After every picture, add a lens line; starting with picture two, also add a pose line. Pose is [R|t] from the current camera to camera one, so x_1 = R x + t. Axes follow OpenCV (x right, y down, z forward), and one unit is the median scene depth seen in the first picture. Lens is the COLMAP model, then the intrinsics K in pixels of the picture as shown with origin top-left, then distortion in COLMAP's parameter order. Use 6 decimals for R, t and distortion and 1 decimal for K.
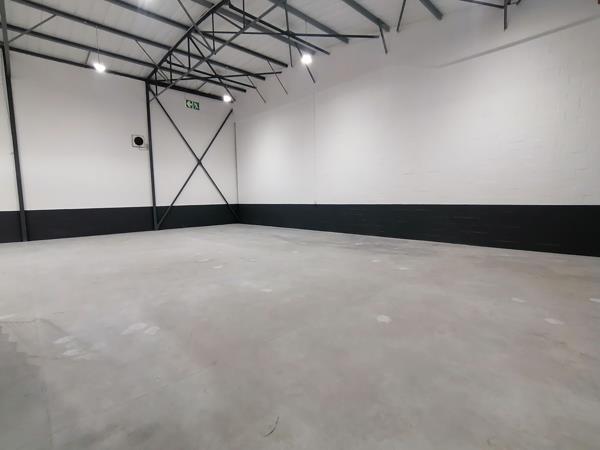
lens RADIAL K [[296.8, 0, 301.0], [0, 296.8, 224.7], [0, 0, 1]] dist [0.002347, 0.000775]
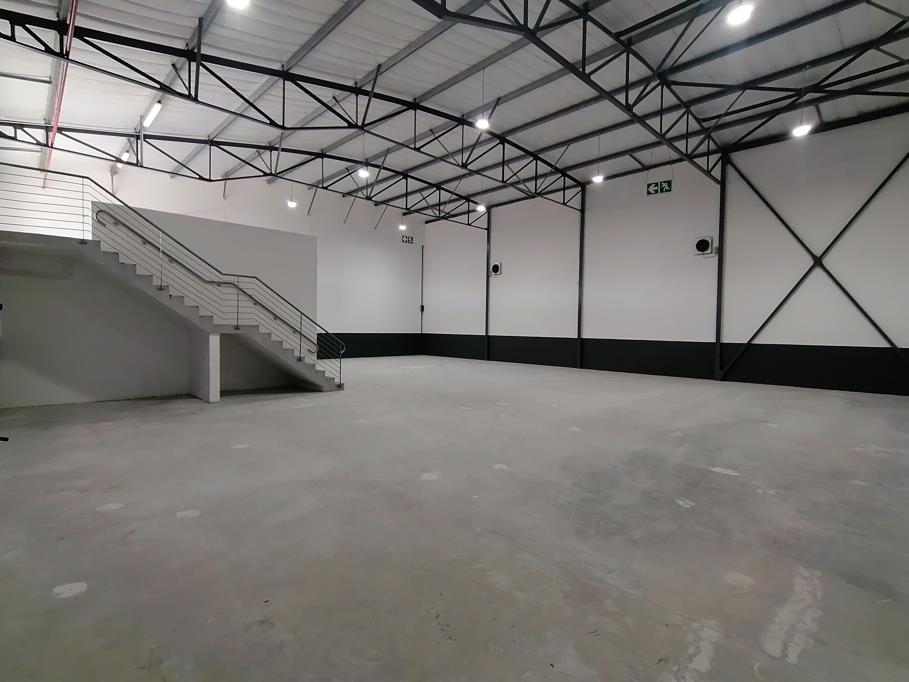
lens RADIAL K [[449.7, 0, 456.0], [0, 449.7, 340.6], [0, 0, 1]] dist [0.002347, 0.000775]
pose [[0.025012, 0.049399, -0.998466, 0.479526], [-0.111522, 0.992682, 0.046320, -0.051094], [0.993447, 0.110192, 0.030338, 0.435334]]
